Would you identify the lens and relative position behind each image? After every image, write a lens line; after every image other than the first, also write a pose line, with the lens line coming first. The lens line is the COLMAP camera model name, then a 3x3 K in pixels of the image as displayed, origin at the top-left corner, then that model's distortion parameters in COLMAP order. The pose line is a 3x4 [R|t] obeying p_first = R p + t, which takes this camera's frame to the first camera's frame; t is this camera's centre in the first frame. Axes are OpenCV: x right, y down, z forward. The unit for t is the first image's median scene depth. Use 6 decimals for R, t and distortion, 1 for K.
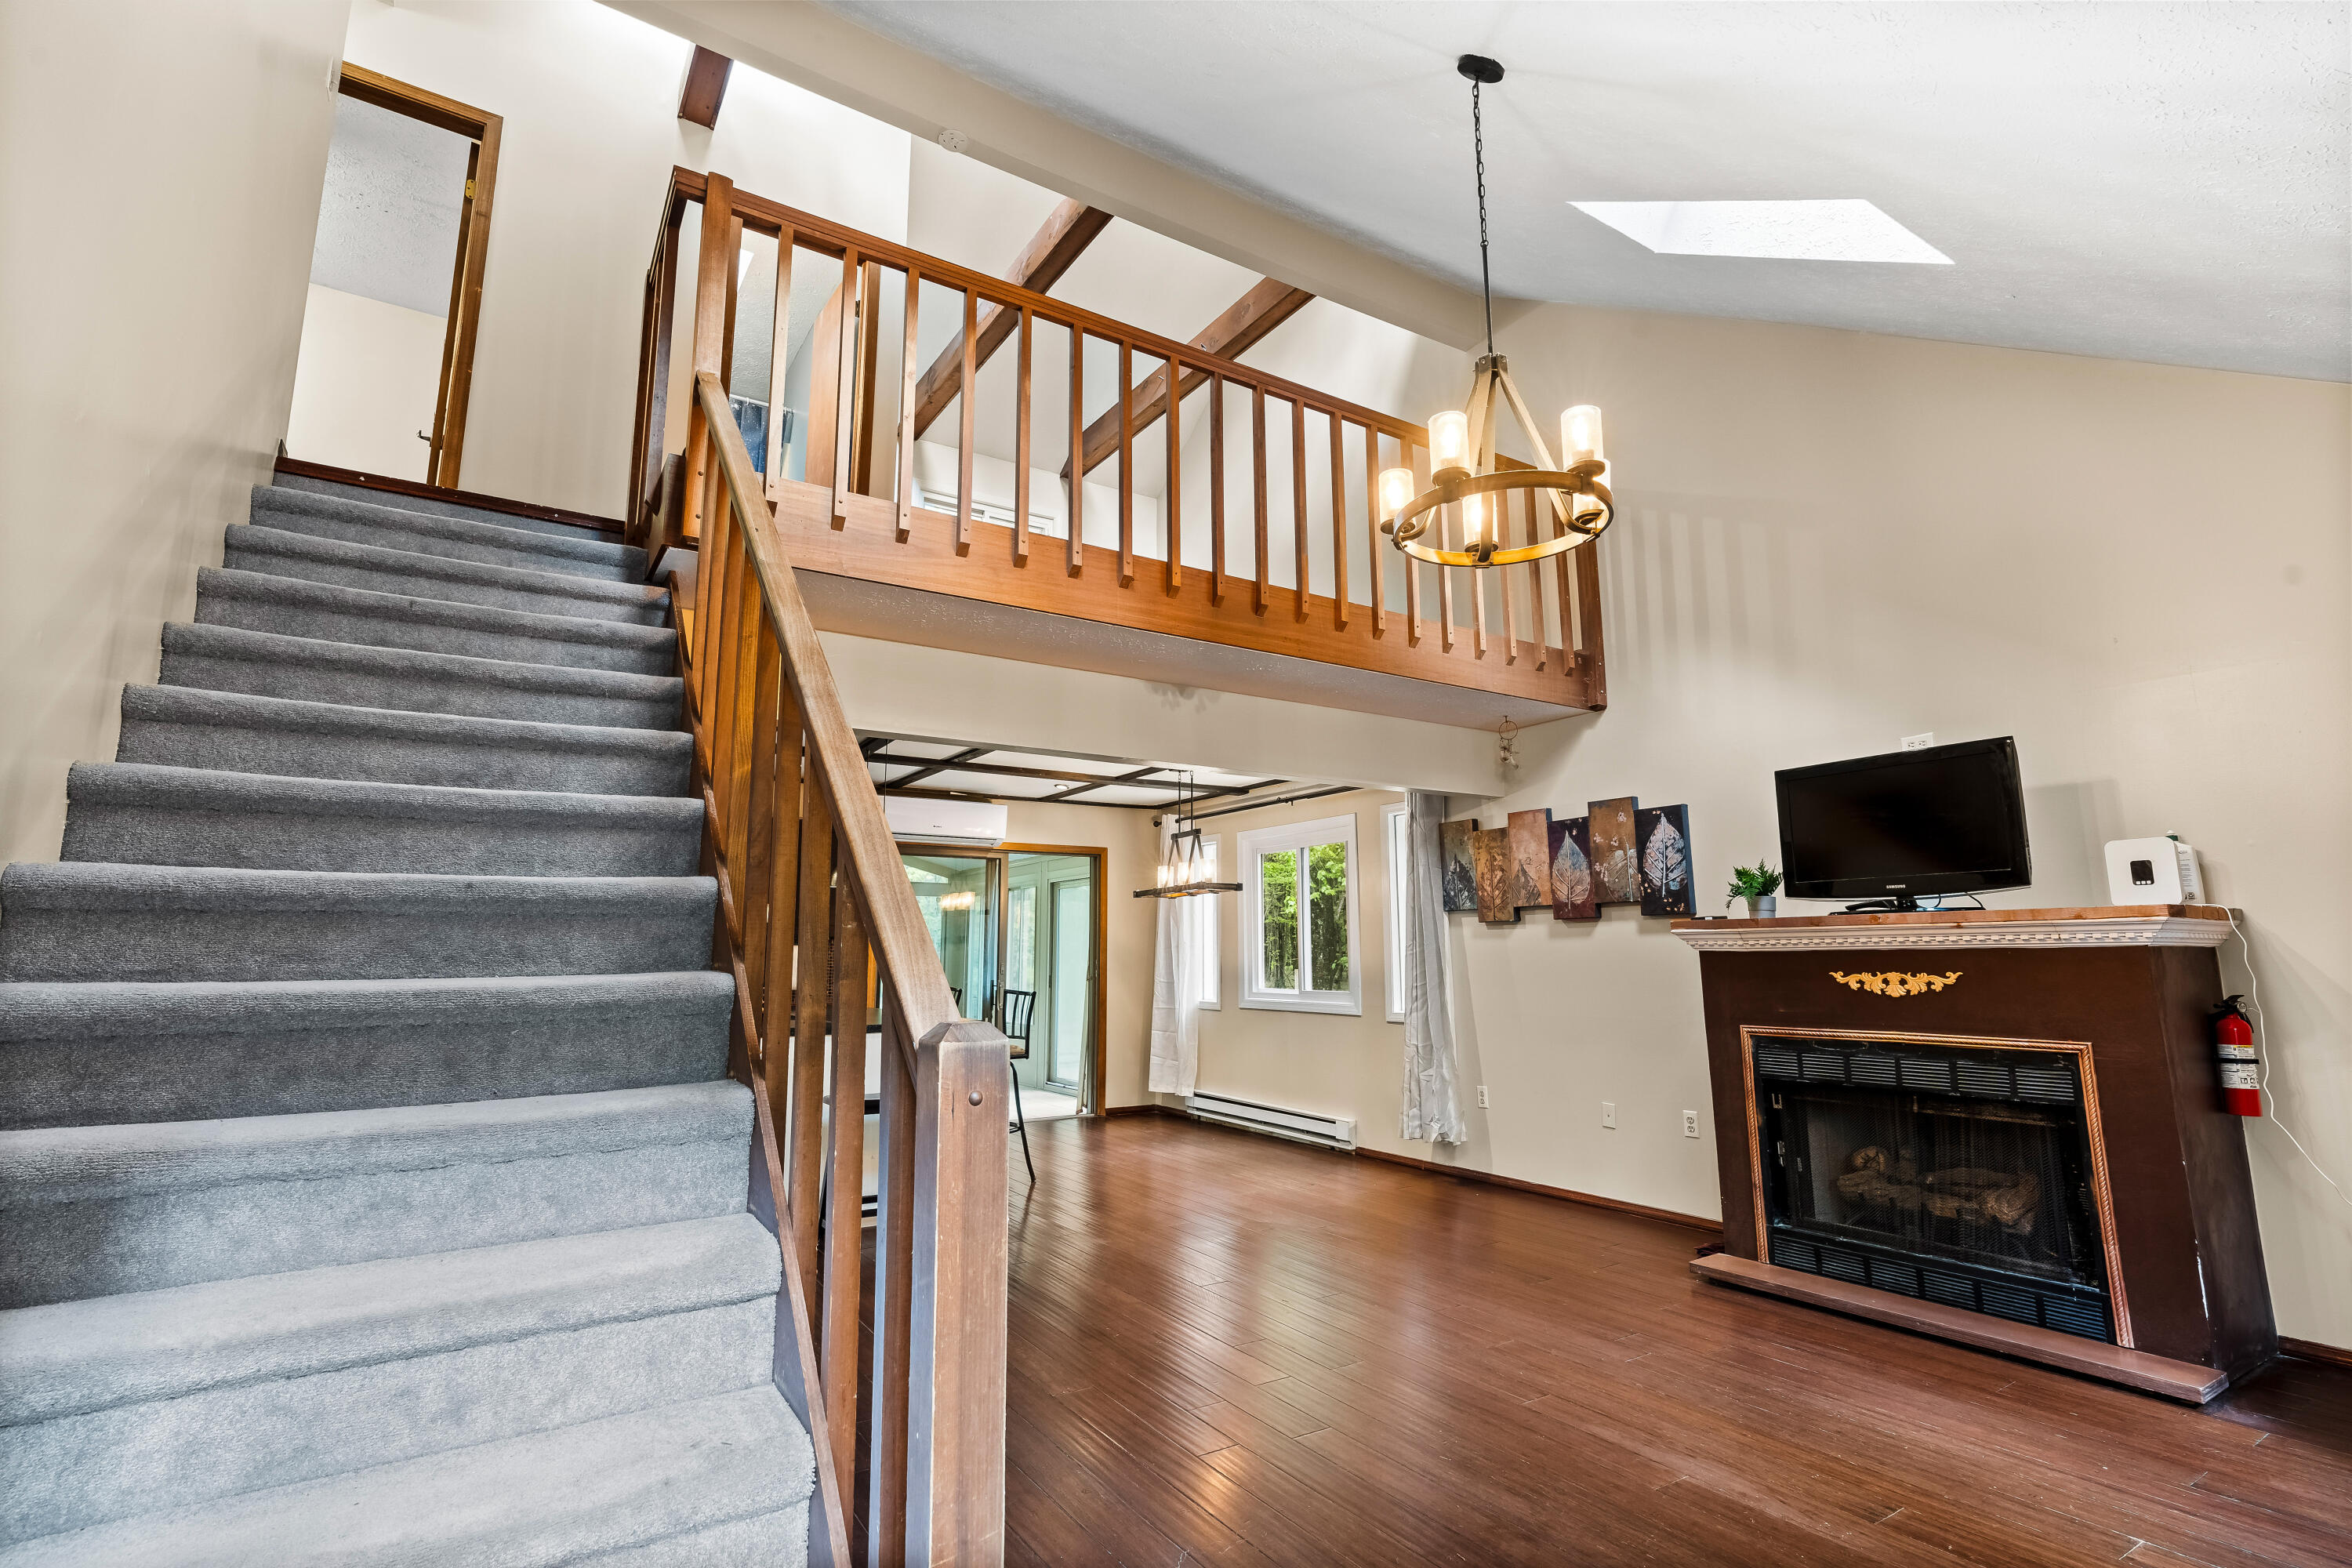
lens RADIAL K [[1088.7, 0, 1178.6], [0, 1088.7, 780.9], [0, 0, 1]] dist [-0.001857, -0.000288]
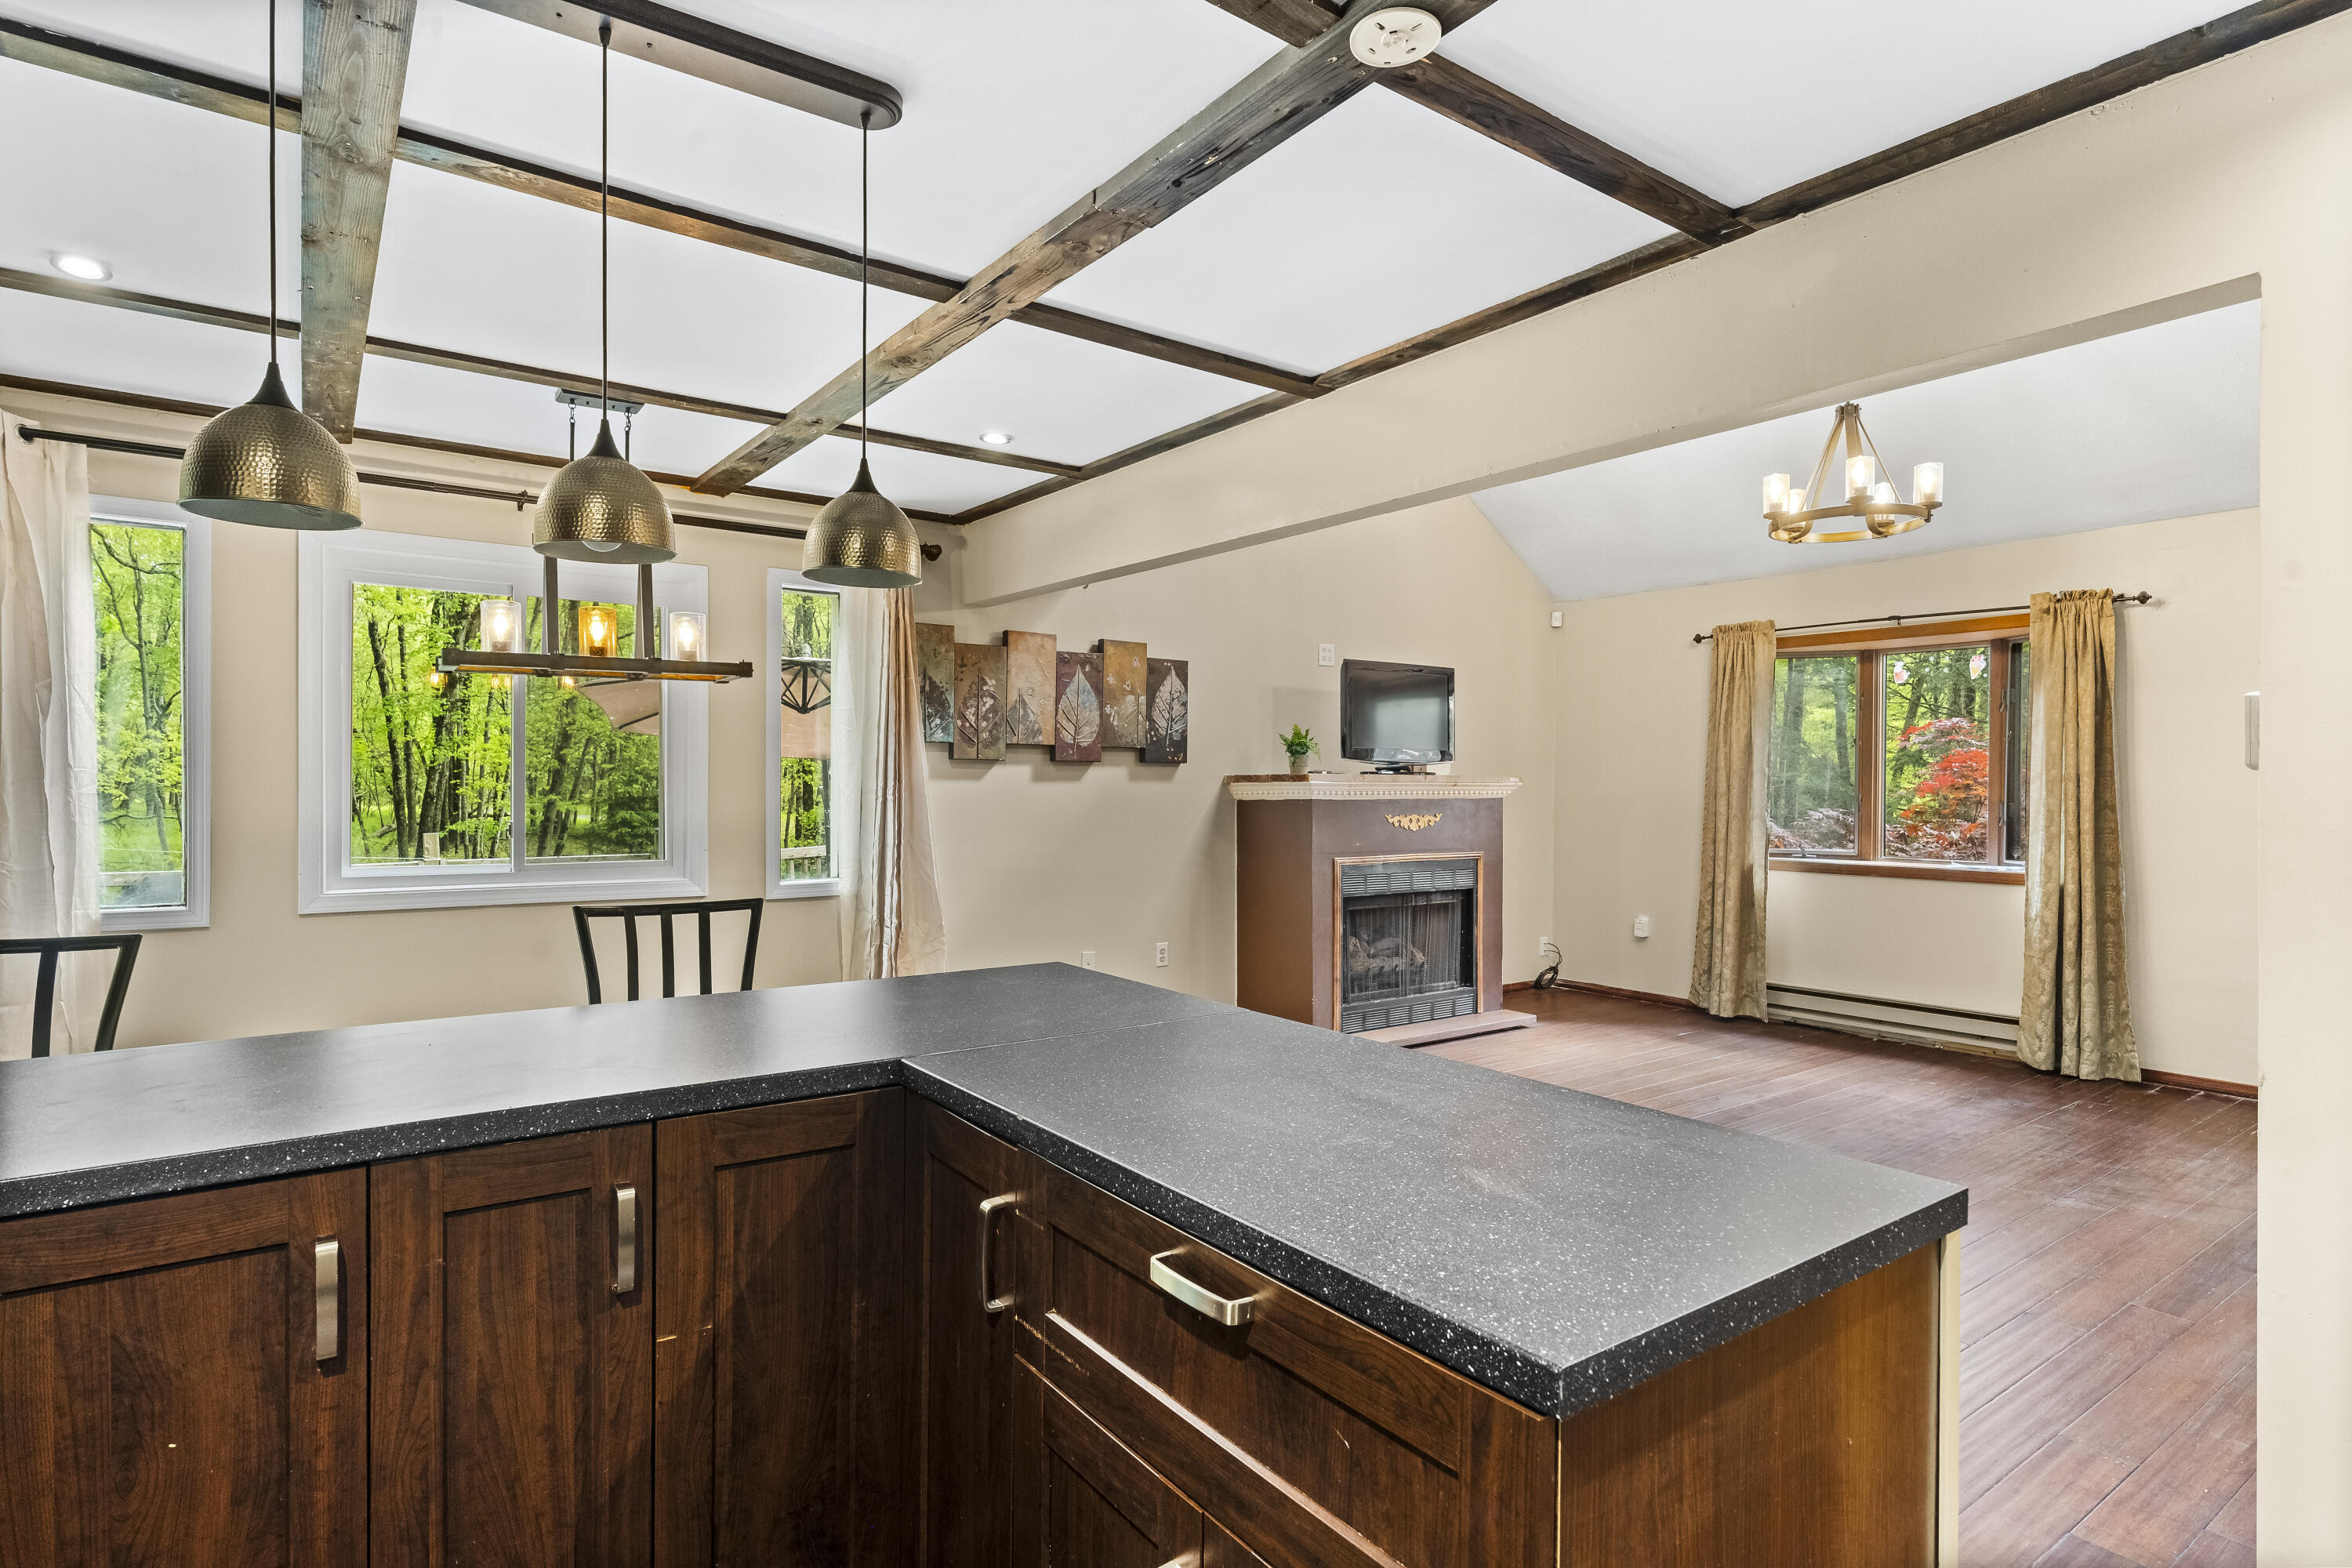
lens RADIAL K [[1217.6, 0, 1172.6], [0, 1217.6, 791.5], [0, 0, 1]] dist [0.002453, 0.000267]
pose [[-0.065124, -0.006873, 0.997853, -0.689118], [-0.167392, 0.985882, -0.004134, 0.147078], [-0.983737, -0.167302, -0.065355, 1.020076]]
